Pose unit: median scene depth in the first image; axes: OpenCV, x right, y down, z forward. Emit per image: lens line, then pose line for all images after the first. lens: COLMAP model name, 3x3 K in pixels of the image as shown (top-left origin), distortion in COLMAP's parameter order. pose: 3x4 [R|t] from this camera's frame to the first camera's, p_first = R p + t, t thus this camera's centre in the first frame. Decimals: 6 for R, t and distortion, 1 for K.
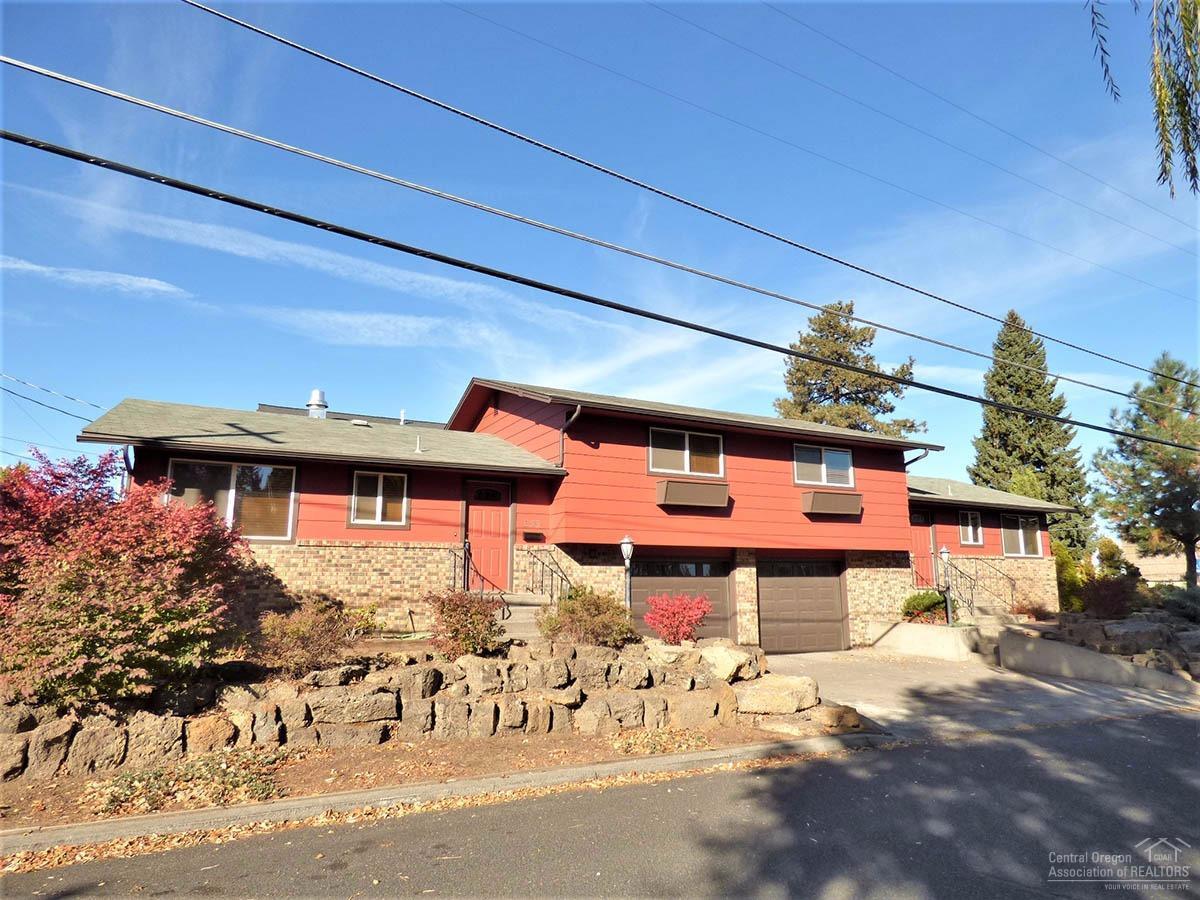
lens RADIAL K [[704.5, 0, 600.0], [0, 704.5, 450.0], [0, 0, 1]] dist [0.000815, 0.000241]
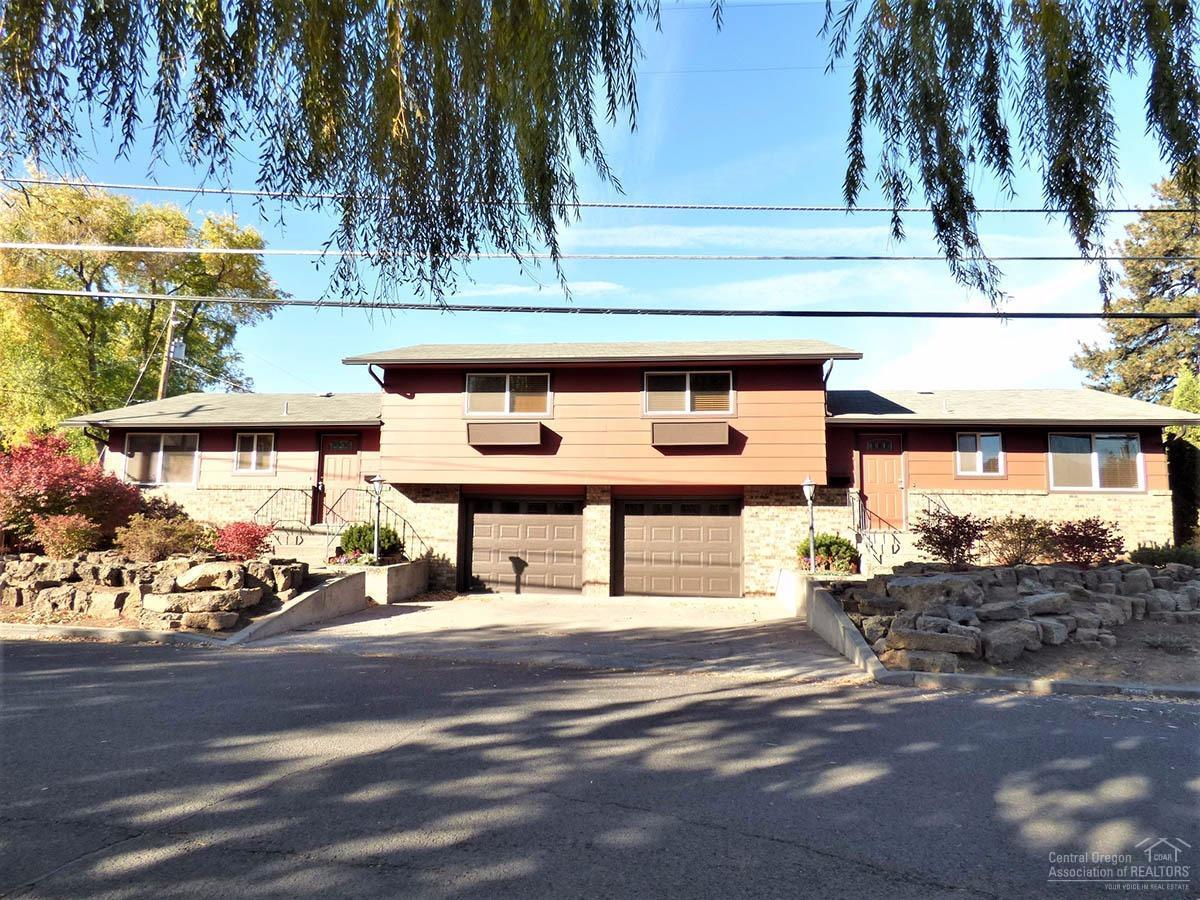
lens RADIAL K [[584.5, 0, 600.0], [0, 584.5, 450.0], [0, 0, 1]] dist [-0.000298, 0.000021]
pose [[0.850679, -0.050623, -0.523242, 0.635168], [0.084257, 0.995614, 0.040660, 0.057482], [0.518889, -0.078675, 0.851214, 0.315093]]
